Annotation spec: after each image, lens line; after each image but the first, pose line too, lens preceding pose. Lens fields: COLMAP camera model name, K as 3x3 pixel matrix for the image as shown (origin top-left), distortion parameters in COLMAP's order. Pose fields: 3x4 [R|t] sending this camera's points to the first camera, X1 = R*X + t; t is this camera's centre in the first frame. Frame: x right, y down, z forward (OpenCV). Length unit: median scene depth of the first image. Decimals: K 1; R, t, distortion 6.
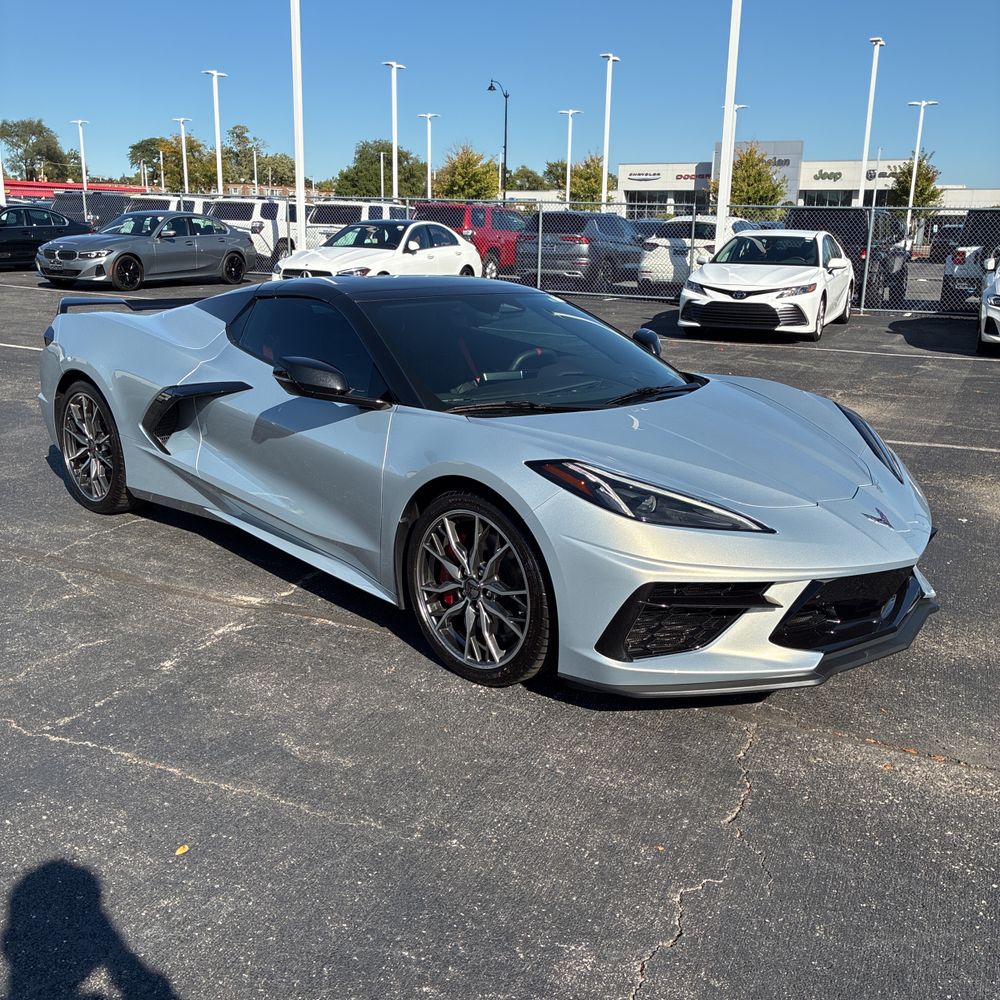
lens RADIAL K [[1023.7, 0, 497.4], [0, 1023.7, 491.0], [0, 0, 1]] dist [0.021789, -0.002264]
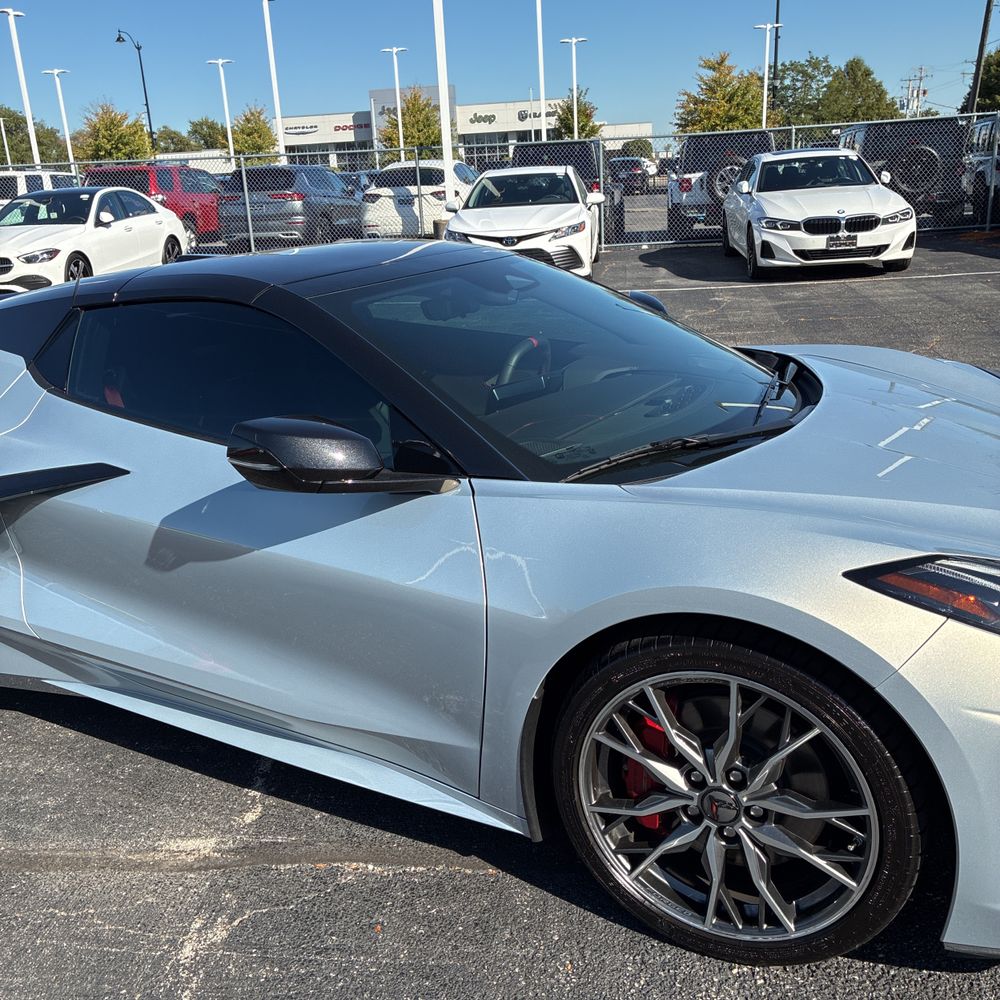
lens RADIAL K [[1018.7, 0, 497.4], [0, 1018.7, 496.8], [0, 0, 1]] dist [0.008263, 0.031763]
pose [[0.945236, -0.161424, 0.283675, -0.066728], [0.147851, 0.986616, 0.068774, -0.030753], [-0.290980, -0.023066, 0.956451, 0.131263]]
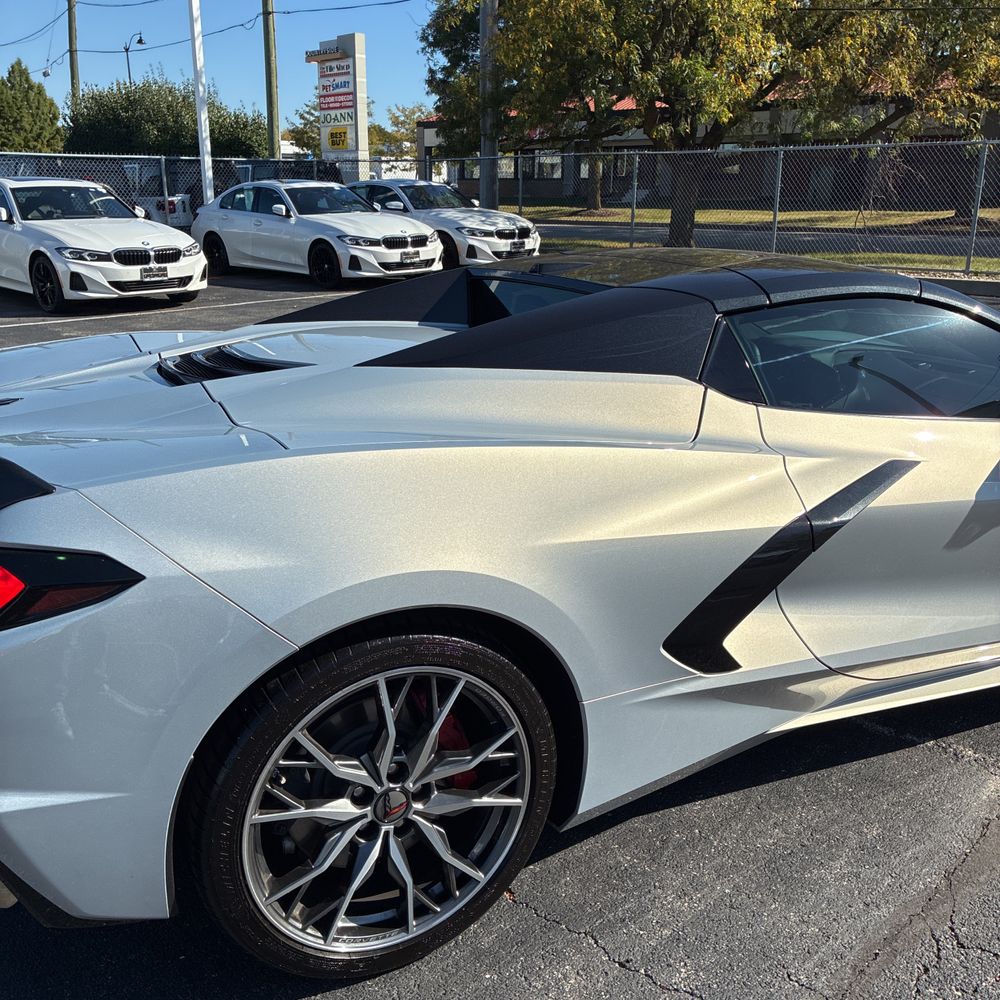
lens RADIAL K [[1023.7, 0, 497.4], [0, 1023.7, 491.0], [0, 0, 1]] dist [0.021789, -0.002264]
pose [[0.304531, -0.283341, 0.909384, -0.266769], [0.236875, 0.947266, 0.215820, -0.084463], [-0.922578, 0.149686, 0.355588, 0.324164]]
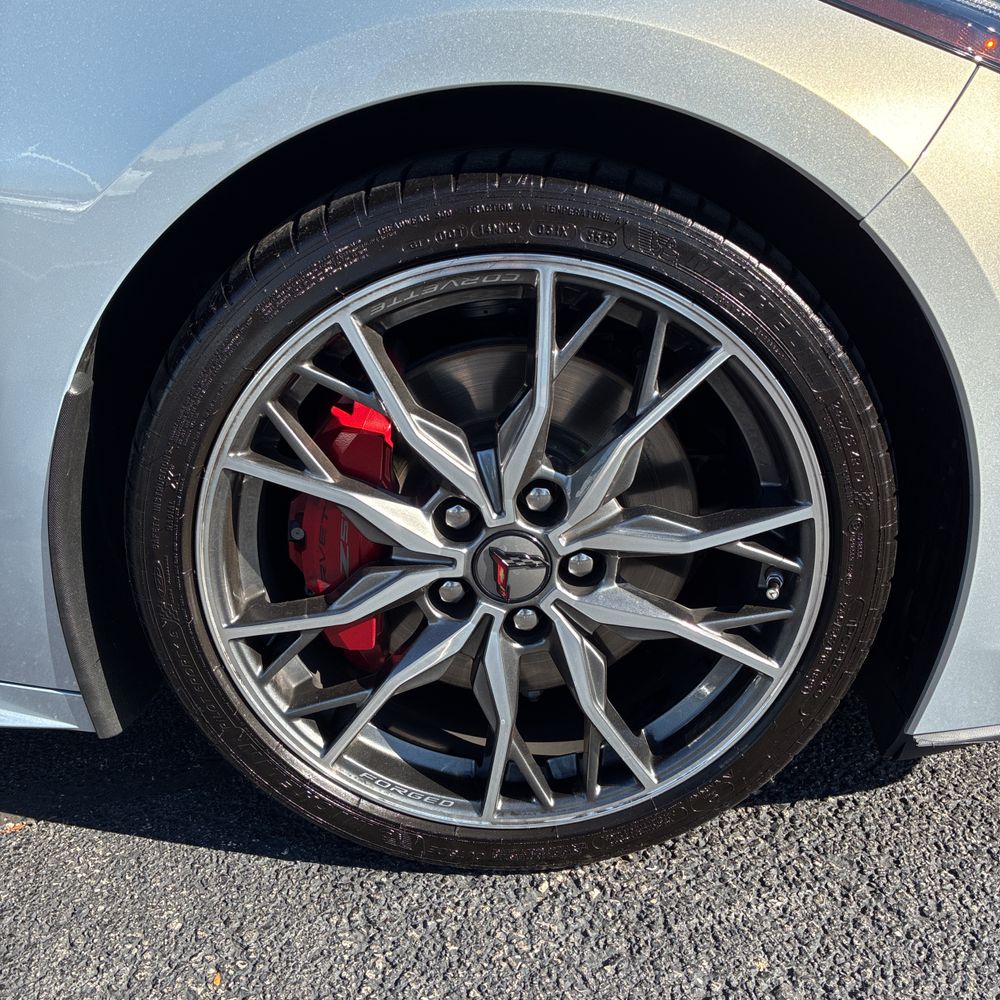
lens RADIAL K [[1023.7, 0, 497.4], [0, 1023.7, 491.0], [0, 0, 1]] dist [0.021789, -0.002264]
pose [[0.712102, -0.271959, 0.647263, -0.048333], [0.178479, 0.961763, 0.207744, 0.005522], [-0.679011, -0.032412, 0.733412, 0.205155]]
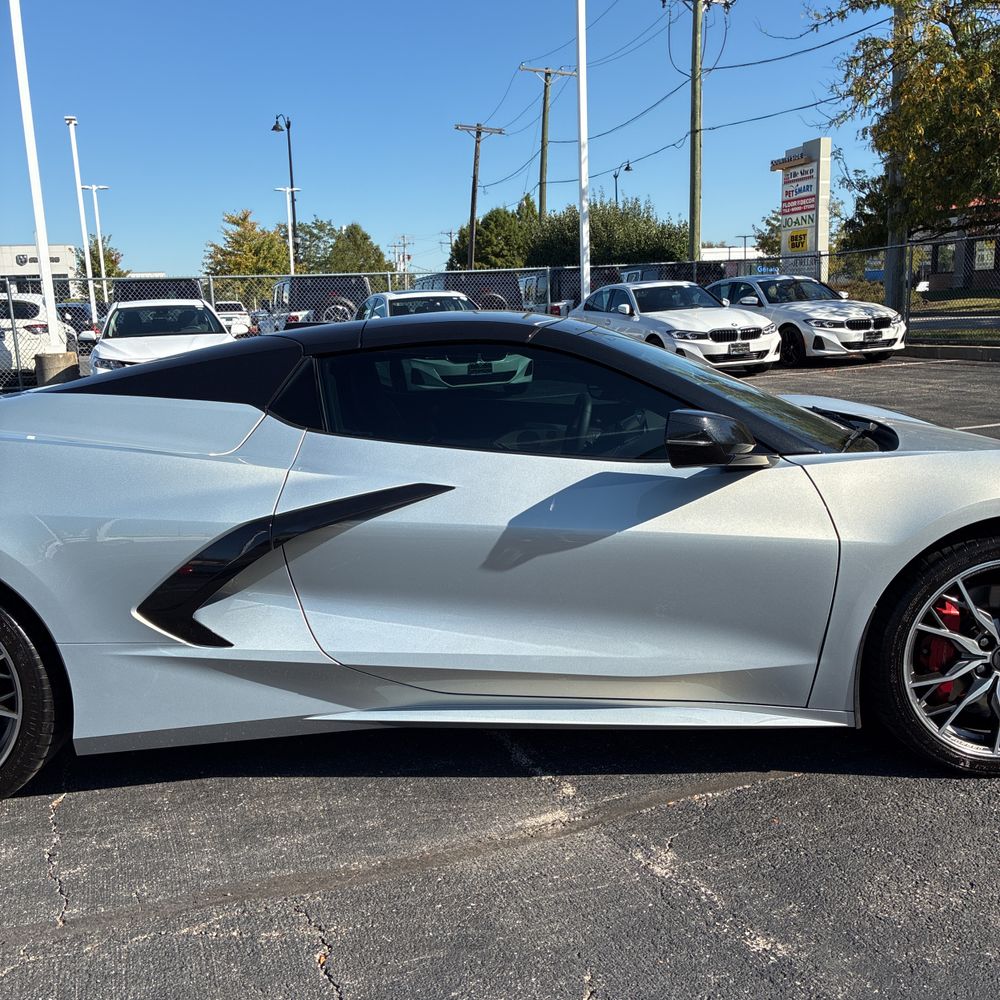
lens RADIAL K [[1023.7, 0, 497.4], [0, 1023.7, 491.0], [0, 0, 1]] dist [0.021789, -0.002264]
pose [[0.697876, -0.171038, 0.695496, -0.208145], [0.226339, 0.973970, 0.012408, -0.032159], [-0.679514, 0.148759, 0.718423, 0.171612]]
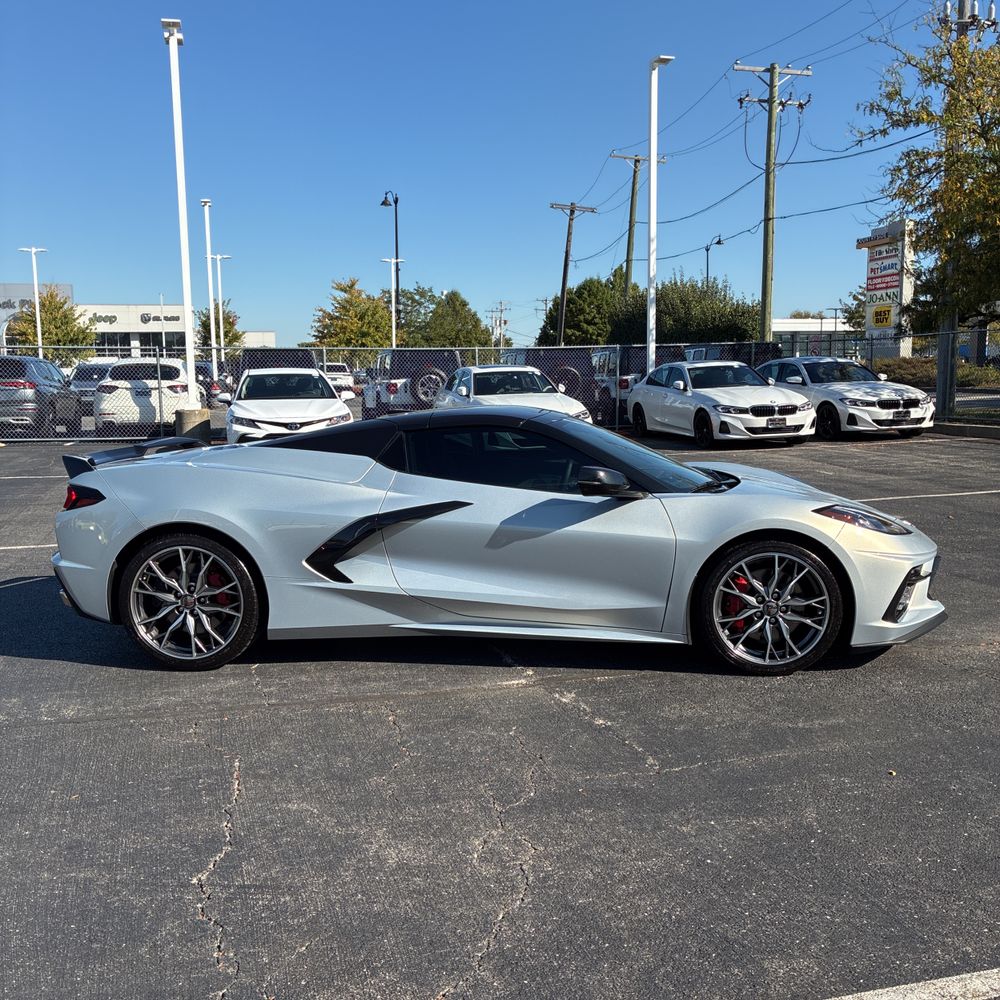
lens RADIAL K [[1024.2, 0, 505.1], [0, 1024.2, 485.6], [0, 0, 1]] dist [0.089434, -0.250869]
pose [[0.757228, -0.101267, 0.645253, -0.306784], [0.188371, 0.979790, -0.067289, -0.011435], [-0.625398, 0.172500, 0.761000, 0.027822]]
